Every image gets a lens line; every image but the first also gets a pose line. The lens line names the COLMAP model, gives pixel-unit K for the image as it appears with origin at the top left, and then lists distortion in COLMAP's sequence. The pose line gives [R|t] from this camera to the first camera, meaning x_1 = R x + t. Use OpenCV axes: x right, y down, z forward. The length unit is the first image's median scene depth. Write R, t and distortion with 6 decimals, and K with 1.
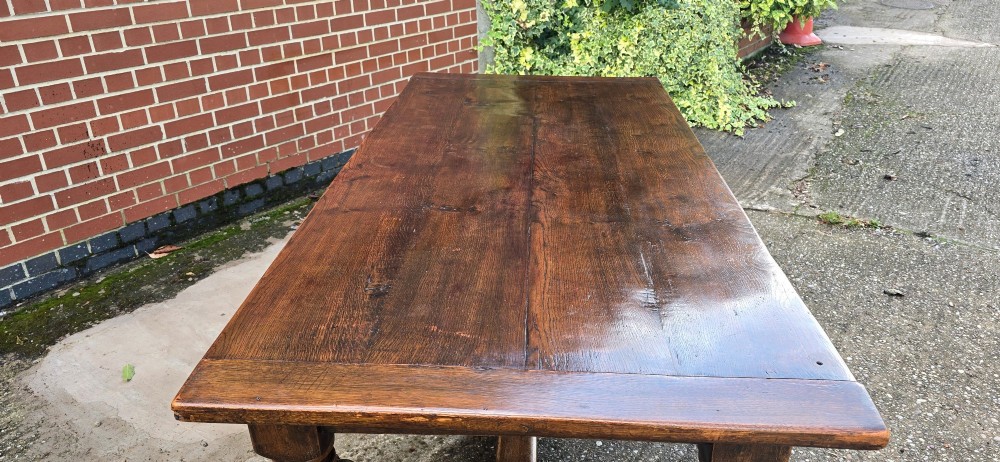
lens RADIAL K [[678.0, 0, 503.7], [0, 678.0, 227.4], [0, 0, 1]] dist [0.053602, -0.054059]
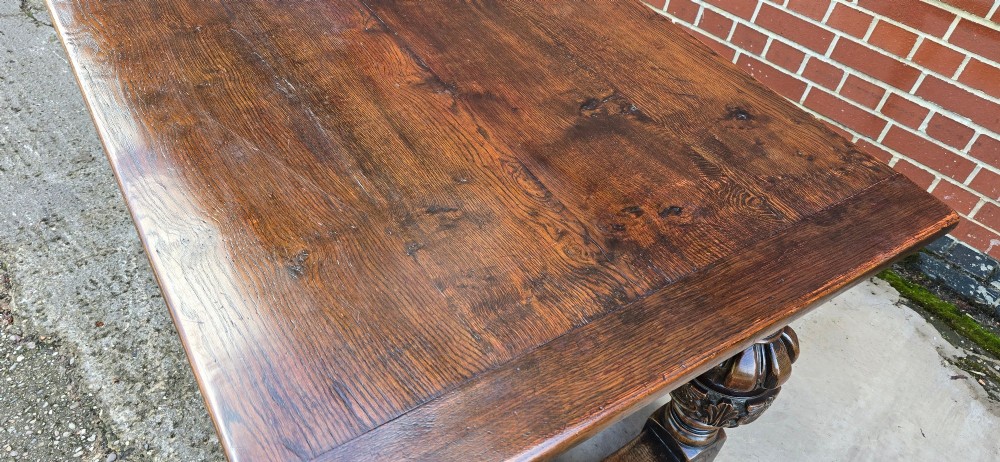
lens RADIAL K [[678.0, 0, 495.8], [0, 678.0, 227.7], [0, 0, 1]] dist [0.053602, -0.054059]
pose [[-0.113331, 0.689439, -0.715423, 0.191119], [-0.518345, 0.573276, 0.634566, -0.304453], [0.847629, 0.442751, 0.292398, 0.655206]]
